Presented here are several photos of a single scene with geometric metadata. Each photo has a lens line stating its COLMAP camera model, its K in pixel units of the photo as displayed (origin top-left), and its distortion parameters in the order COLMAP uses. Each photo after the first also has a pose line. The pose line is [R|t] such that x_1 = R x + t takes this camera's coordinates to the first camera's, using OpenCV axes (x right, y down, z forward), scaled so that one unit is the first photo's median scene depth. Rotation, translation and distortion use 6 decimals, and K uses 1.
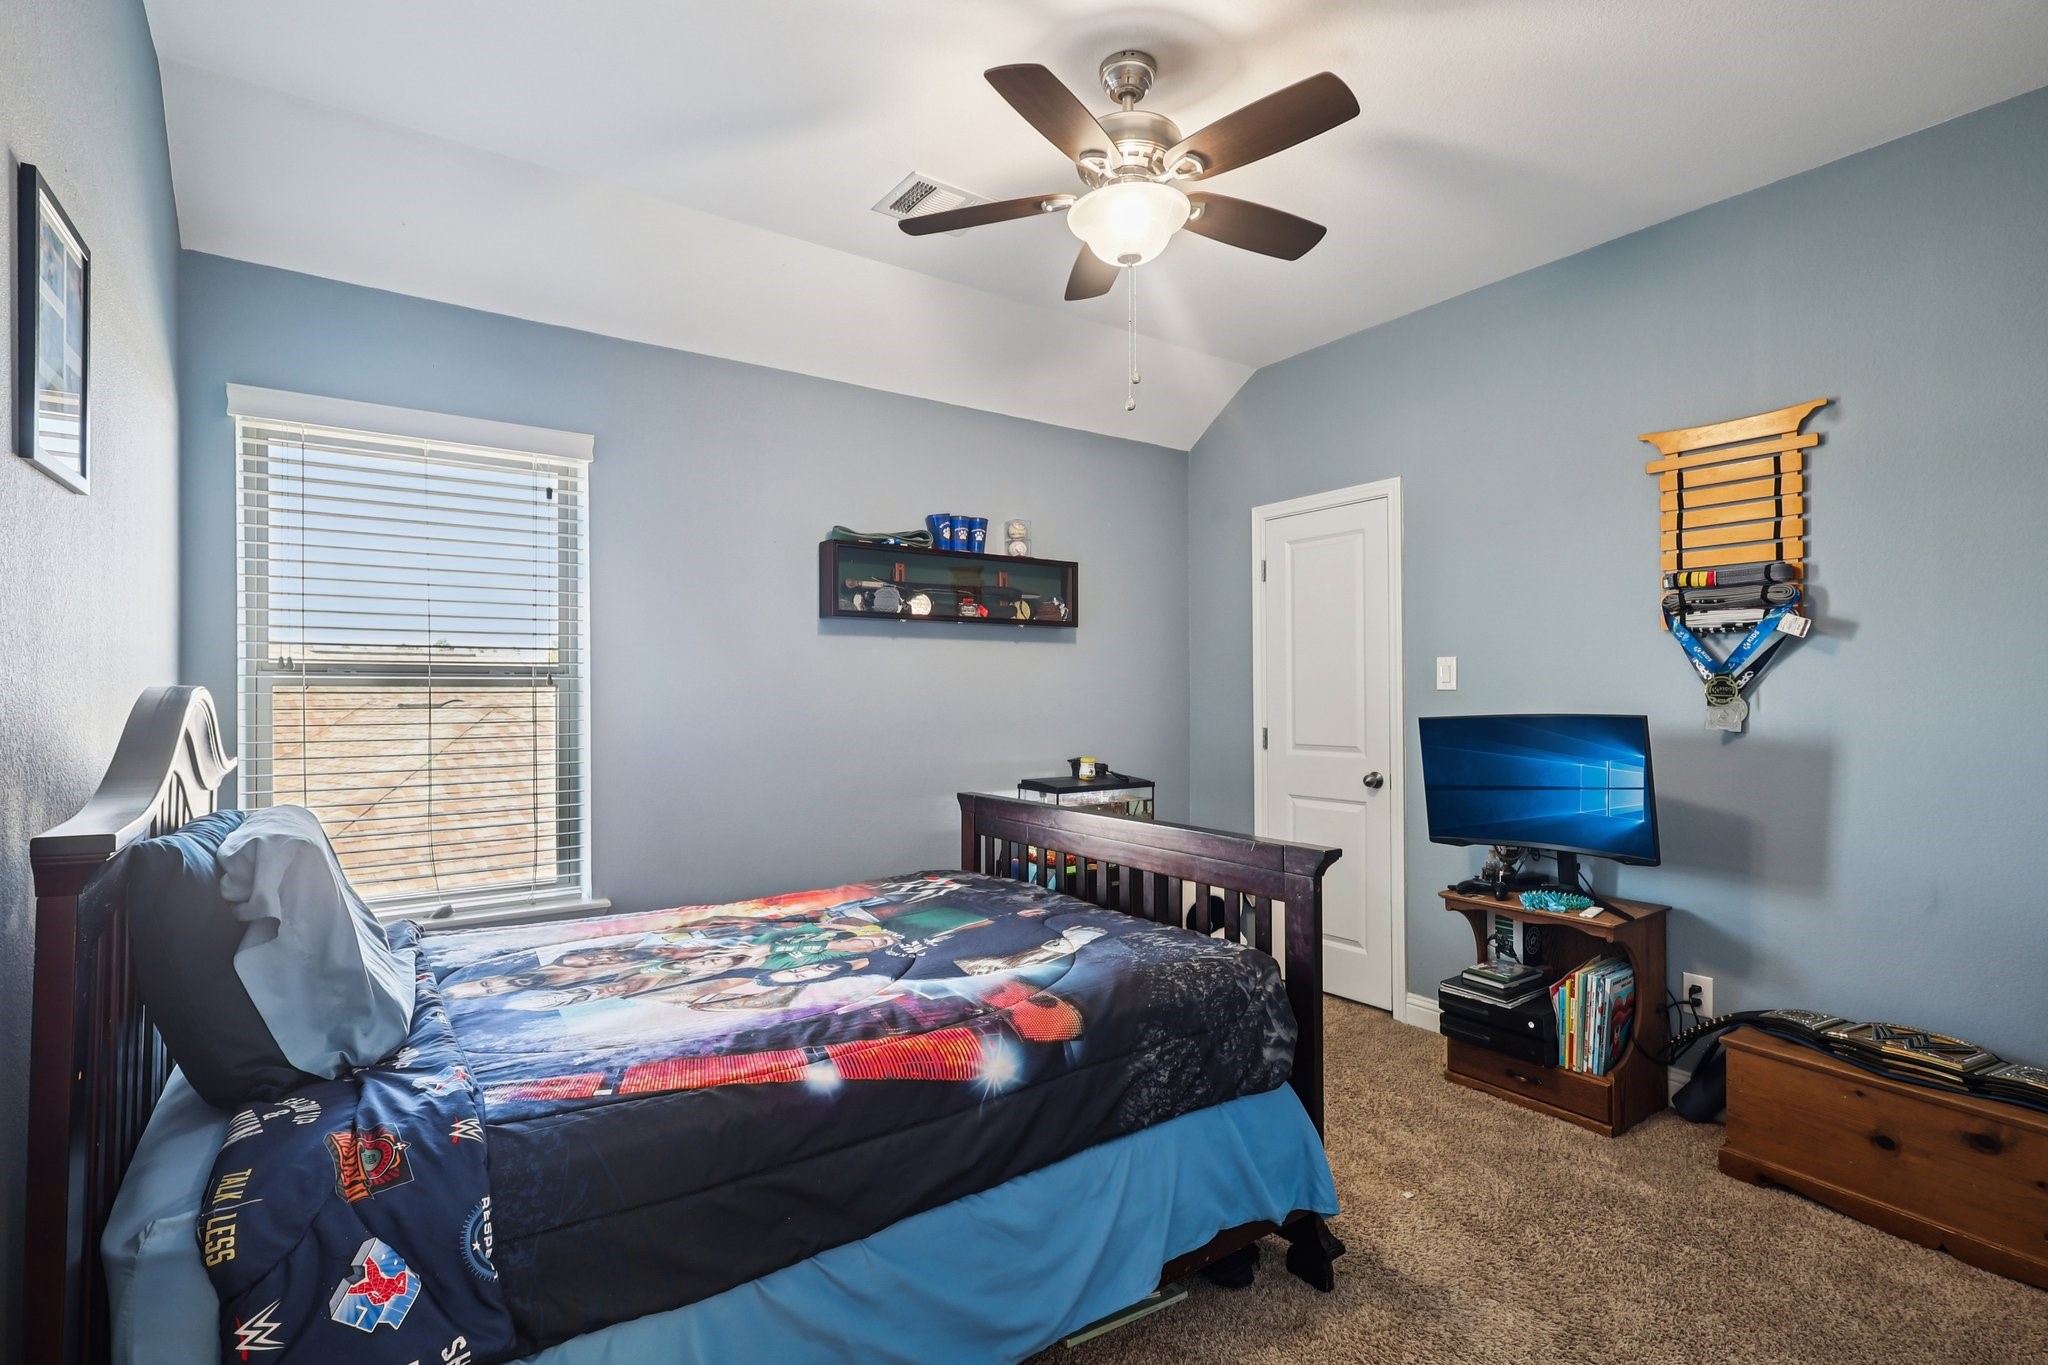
lens RADIAL K [[947.8, 0, 1007.7], [0, 947.8, 677.5], [0, 0, 1]] dist [-0.002384, 0.002212]
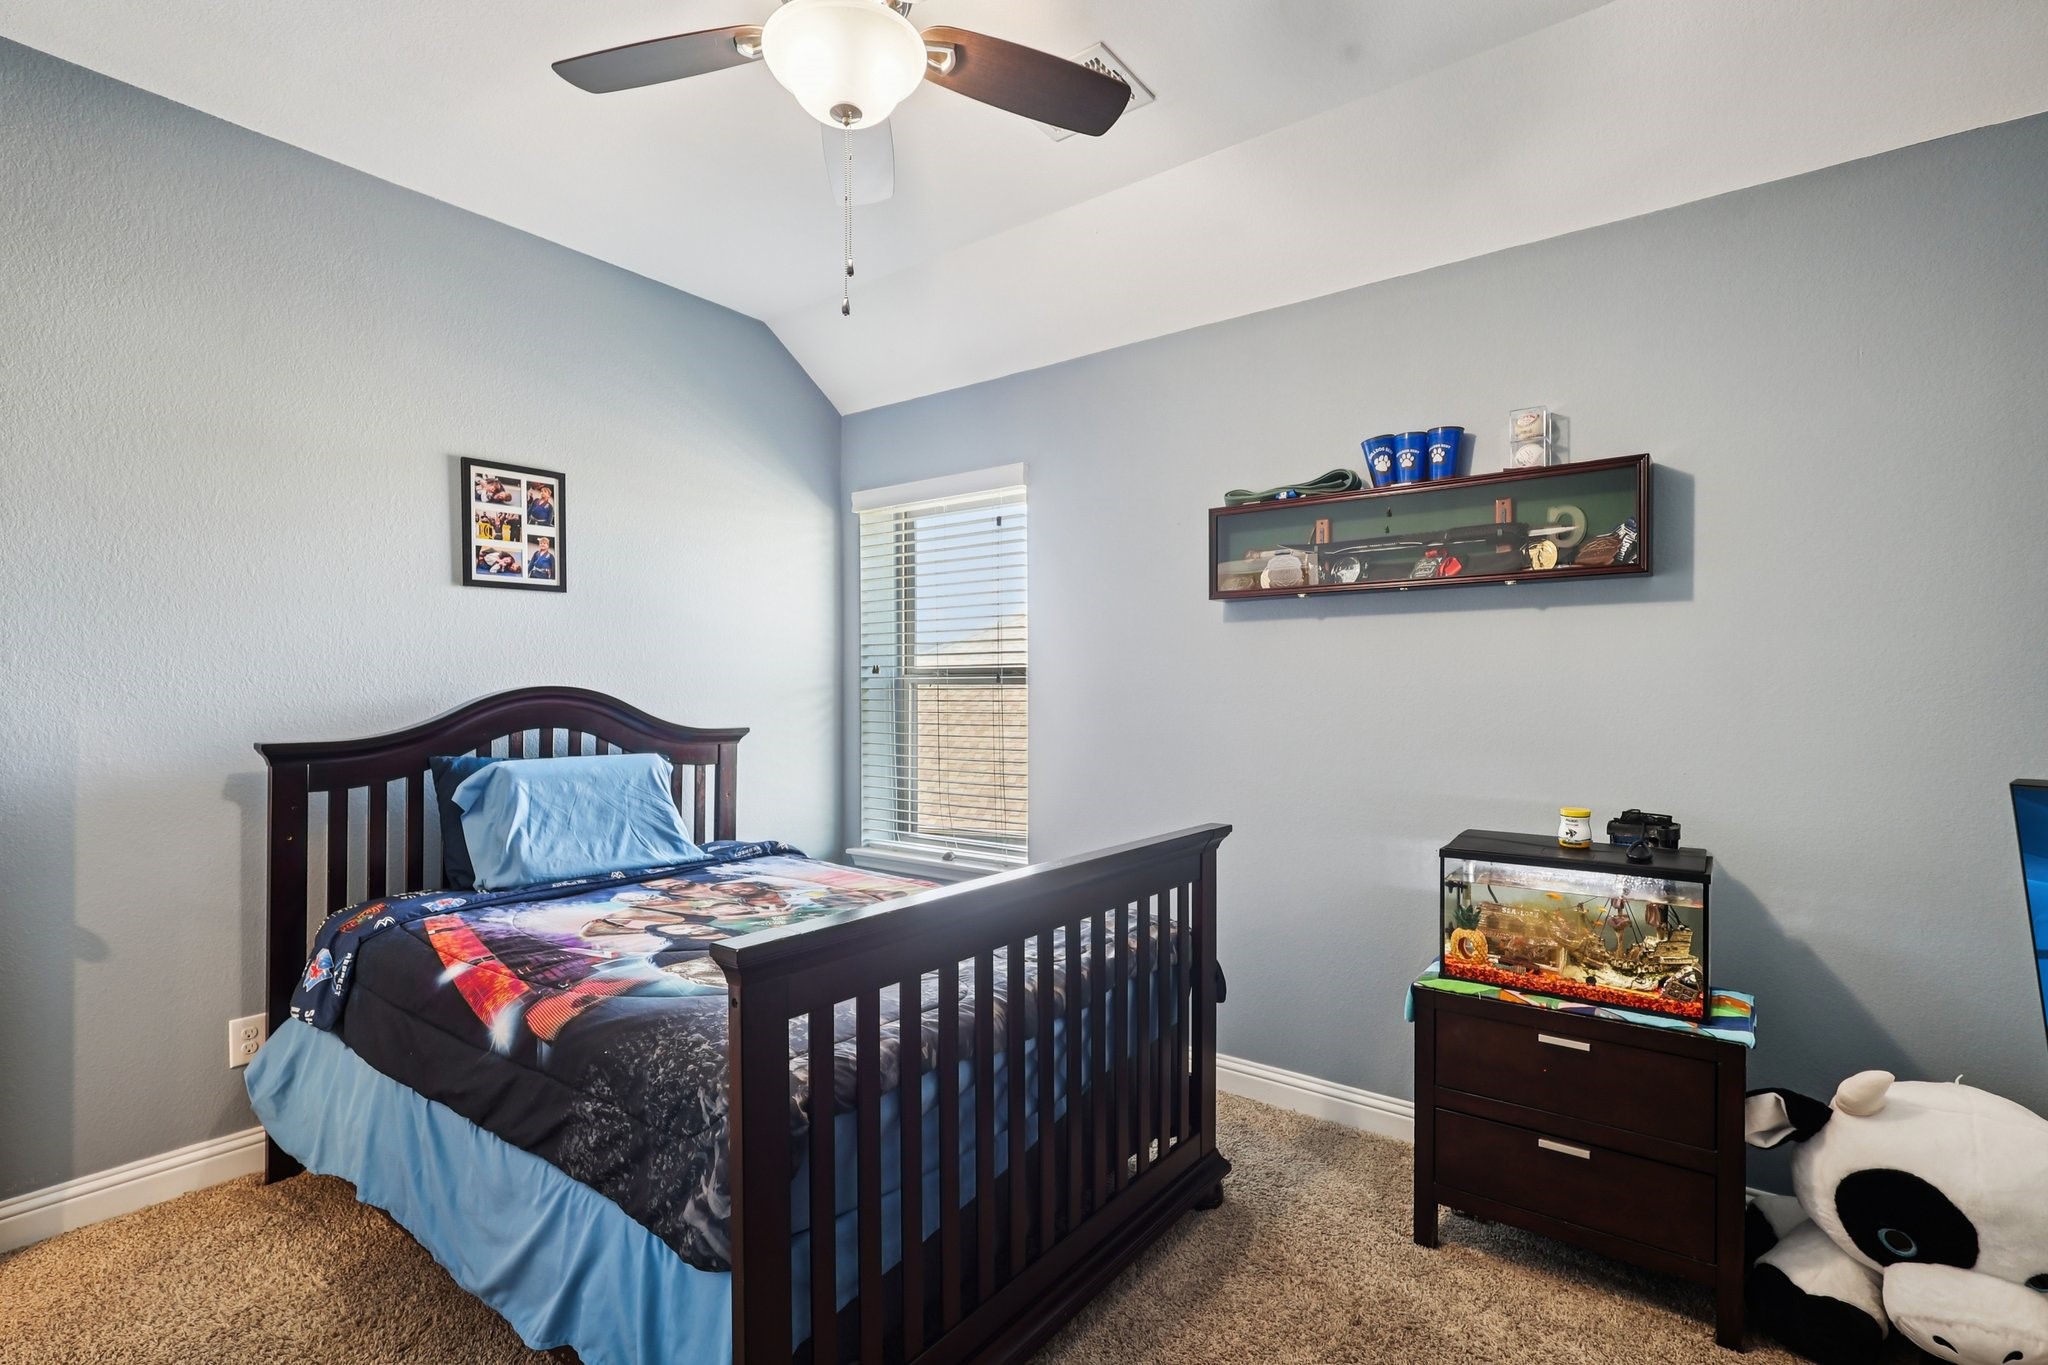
lens RADIAL K [[947.8, 0, 1010.6], [0, 947.8, 690.2], [0, 0, 1]] dist [-0.002384, 0.002212]
pose [[0.312478, 0.002657, -0.949921, 0.993720], [0.011599, 0.999911, 0.006613, 0.014661], [0.949854, -0.013084, 0.312419, 0.996495]]
